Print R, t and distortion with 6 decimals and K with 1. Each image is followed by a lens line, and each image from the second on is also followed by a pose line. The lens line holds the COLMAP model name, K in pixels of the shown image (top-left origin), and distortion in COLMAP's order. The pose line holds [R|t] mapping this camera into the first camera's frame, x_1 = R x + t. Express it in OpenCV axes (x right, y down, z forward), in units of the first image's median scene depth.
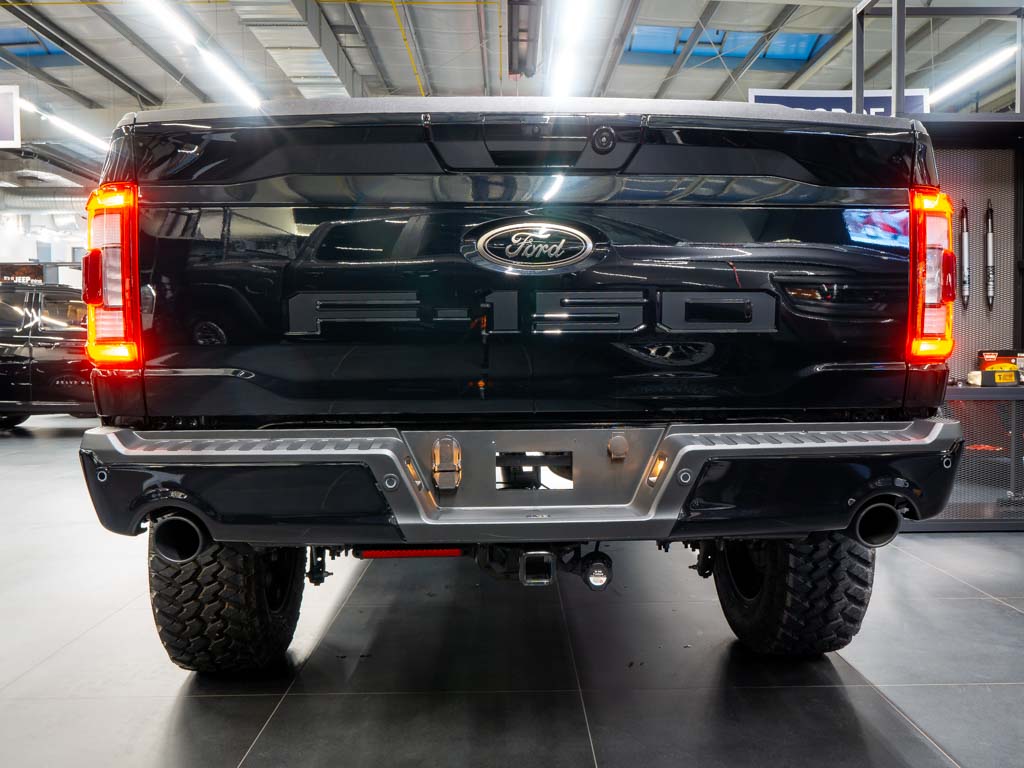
lens RADIAL K [[842.2, 0, 512.0], [0, 842.2, 384.0], [0, 0, 1]] dist [-0.005431, -0.008837]
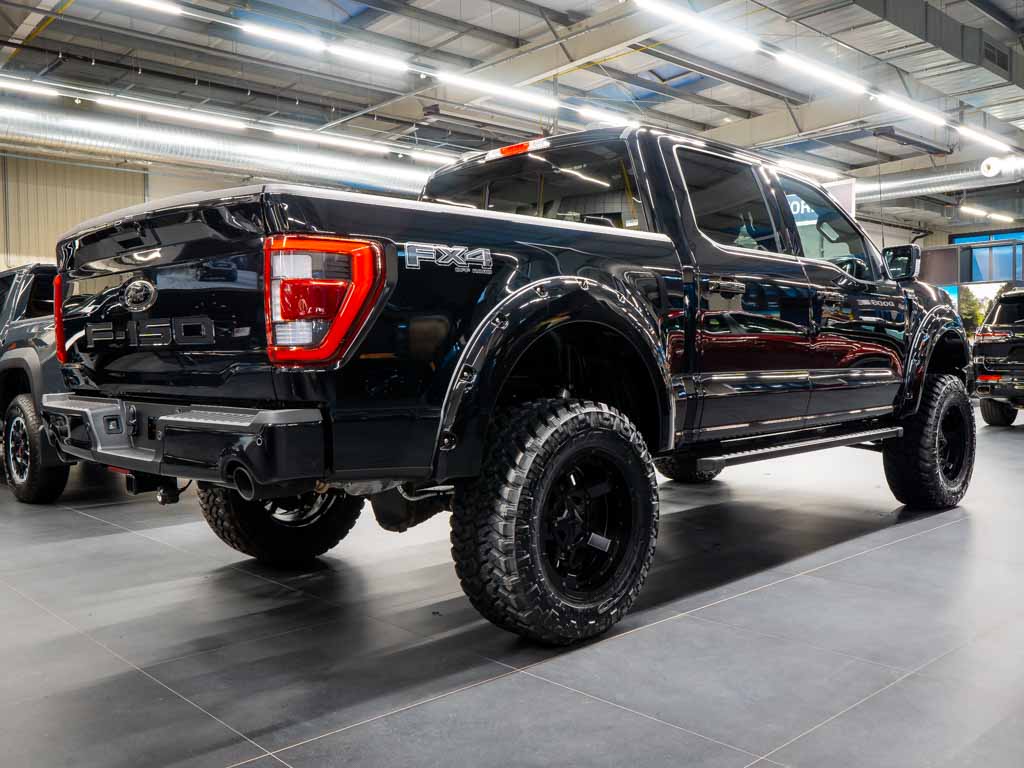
lens RADIAL K [[901.7, 0, 495.1], [0, 901.7, 368.5], [0, 0, 1]] dist [0.001323, 0.000445]
pose [[0.662677, 0.010845, -0.748826, 0.383558], [-0.023802, 0.999695, -0.006586, -0.004121], [0.748527, 0.022188, 0.662733, 0.064026]]
